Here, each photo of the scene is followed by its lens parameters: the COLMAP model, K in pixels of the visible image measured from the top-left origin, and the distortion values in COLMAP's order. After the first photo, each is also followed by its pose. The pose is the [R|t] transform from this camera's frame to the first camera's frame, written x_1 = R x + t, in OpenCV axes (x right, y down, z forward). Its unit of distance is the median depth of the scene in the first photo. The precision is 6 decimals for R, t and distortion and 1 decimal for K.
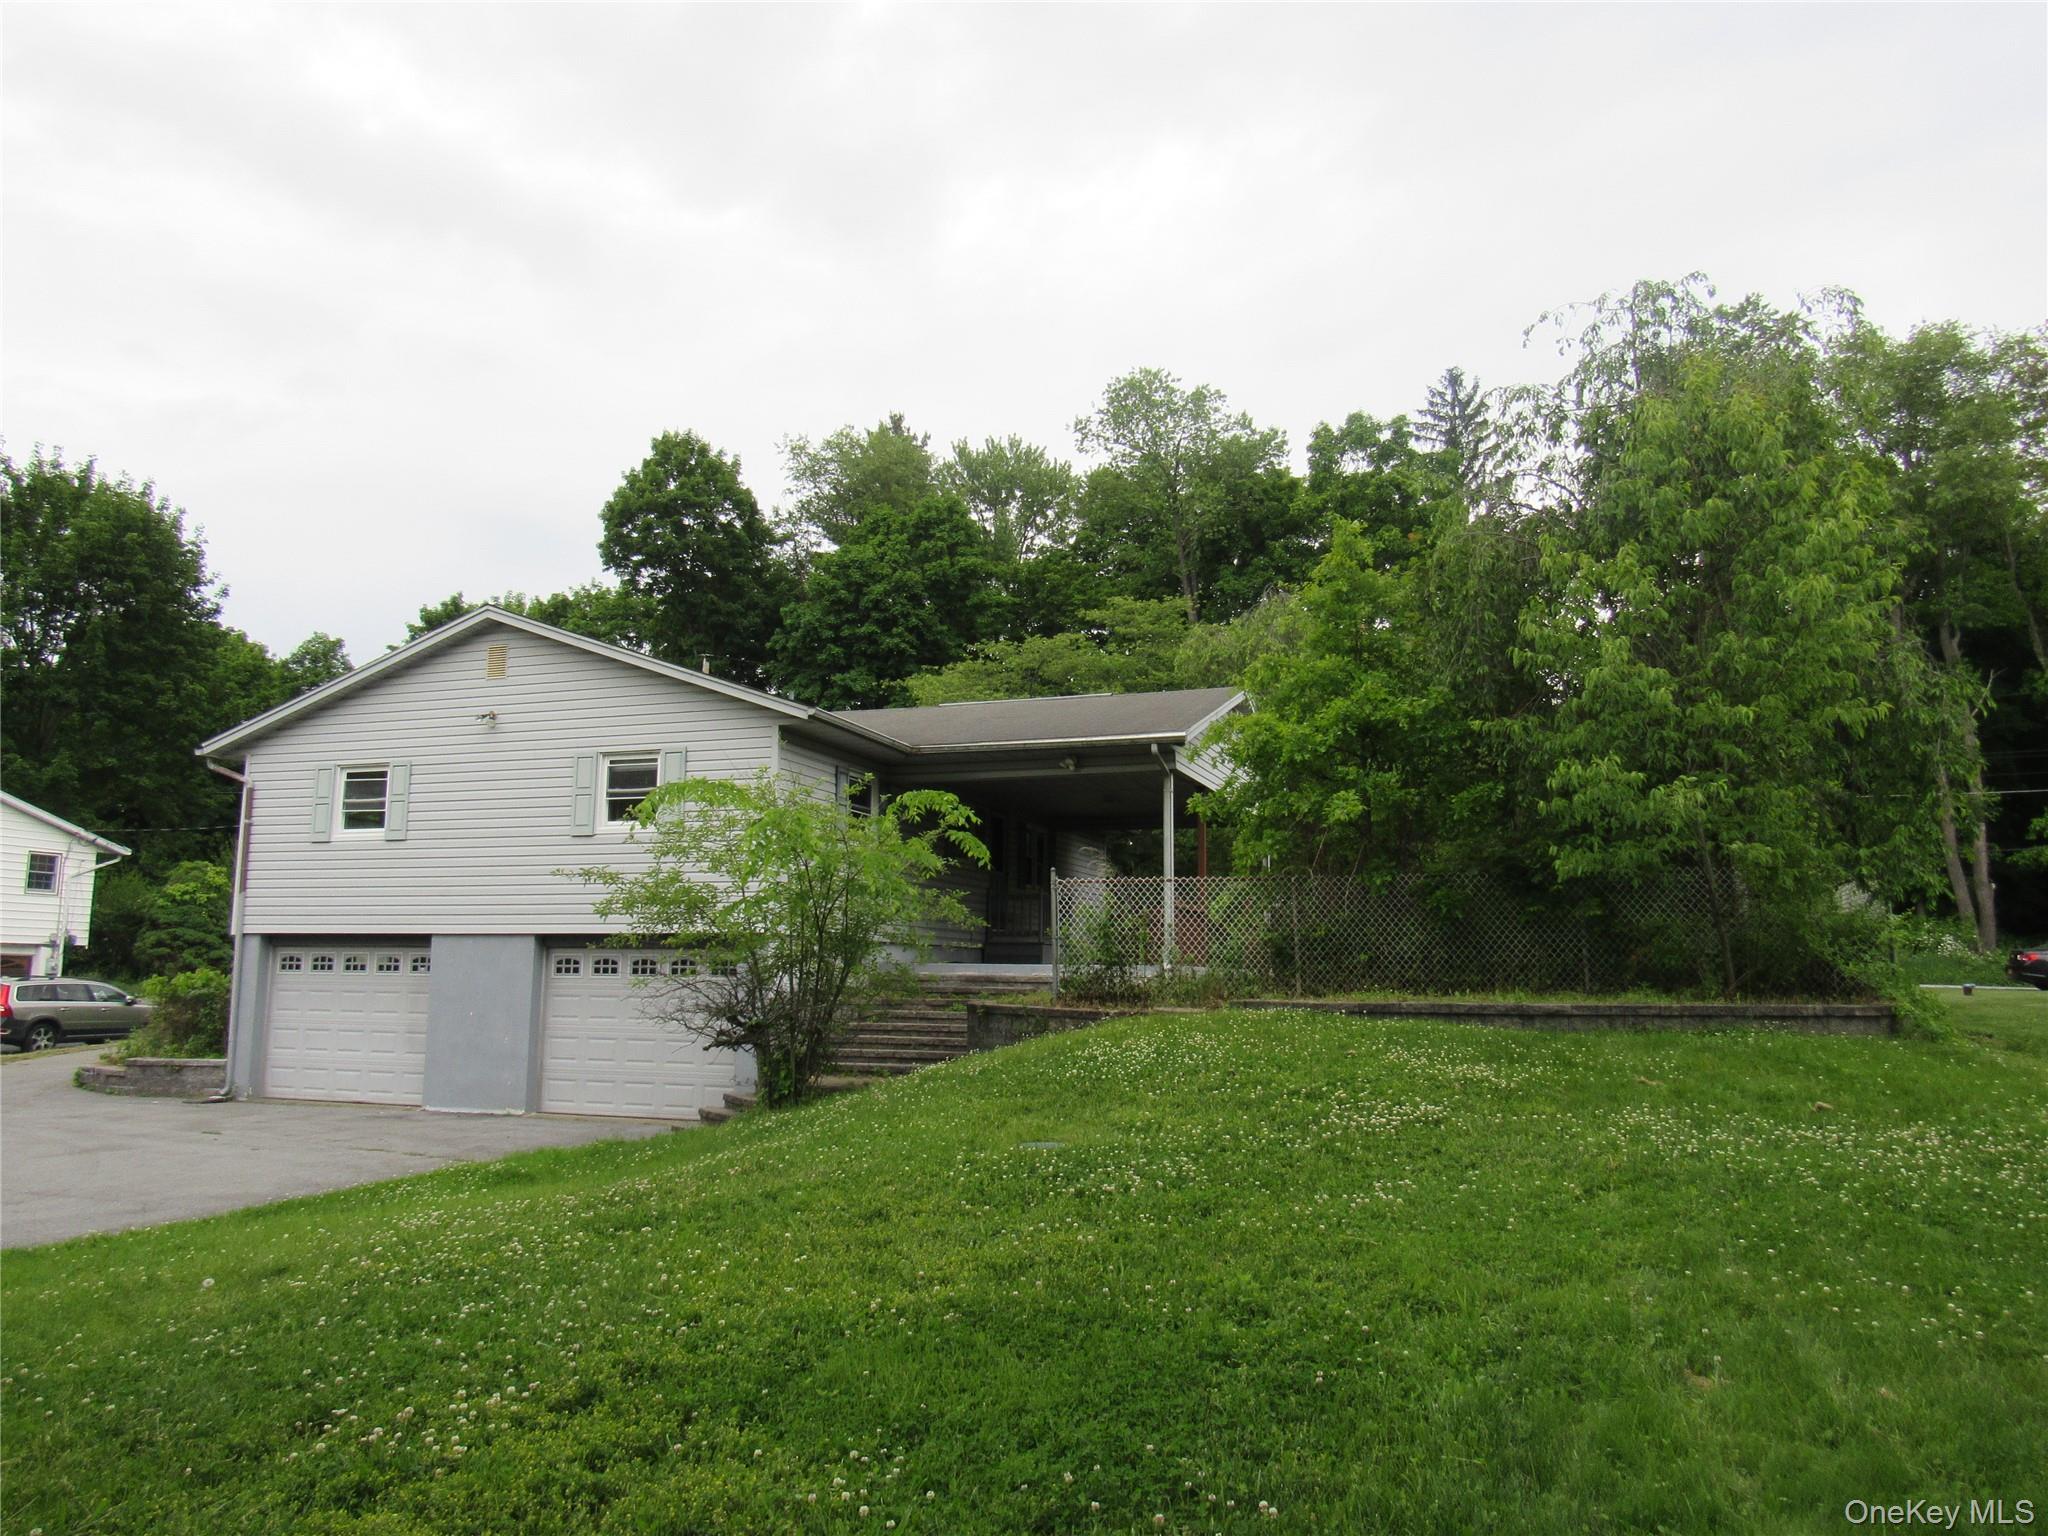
lens RADIAL K [[1462.0, 0, 1017.7], [0, 1462.0, 758.7], [0, 0, 1]] dist [-0.031735, 0.012679]
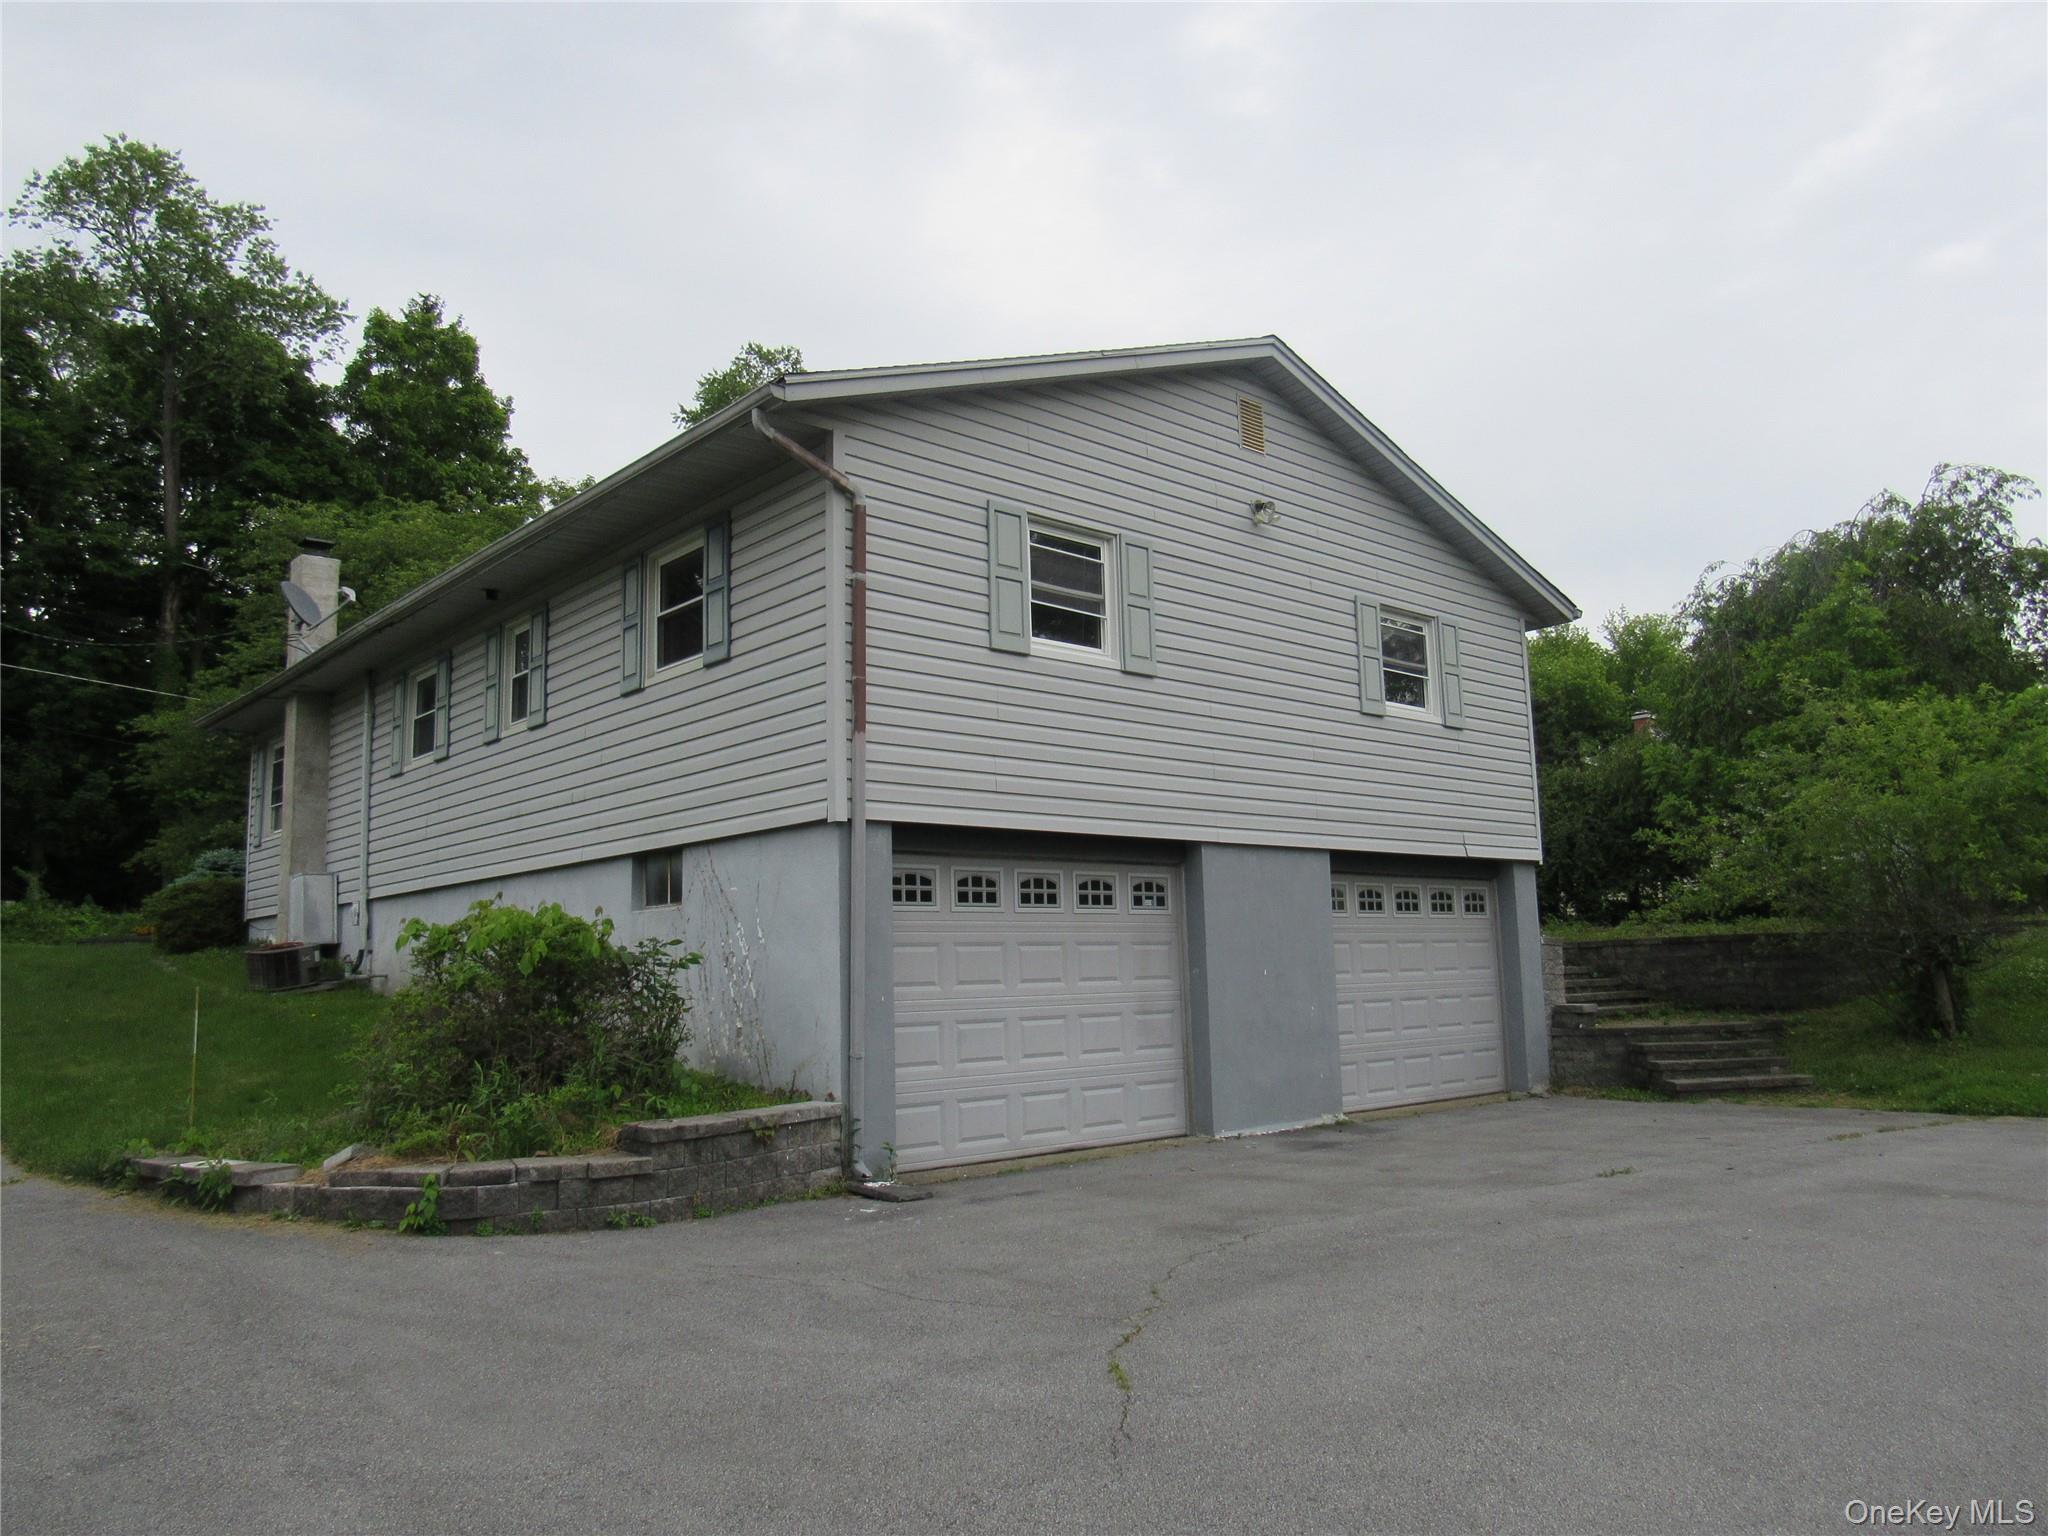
lens RADIAL K [[1462.0, 0, 1029.6], [0, 1462.0, 766.5], [0, 0, 1]] dist [-0.031735, 0.012679]
pose [[0.478205, 0.104080, 0.872059, -0.897677], [-0.102760, 0.992764, -0.062136, 0.125379], [-0.872216, -0.059899, 0.485440, 0.723135]]
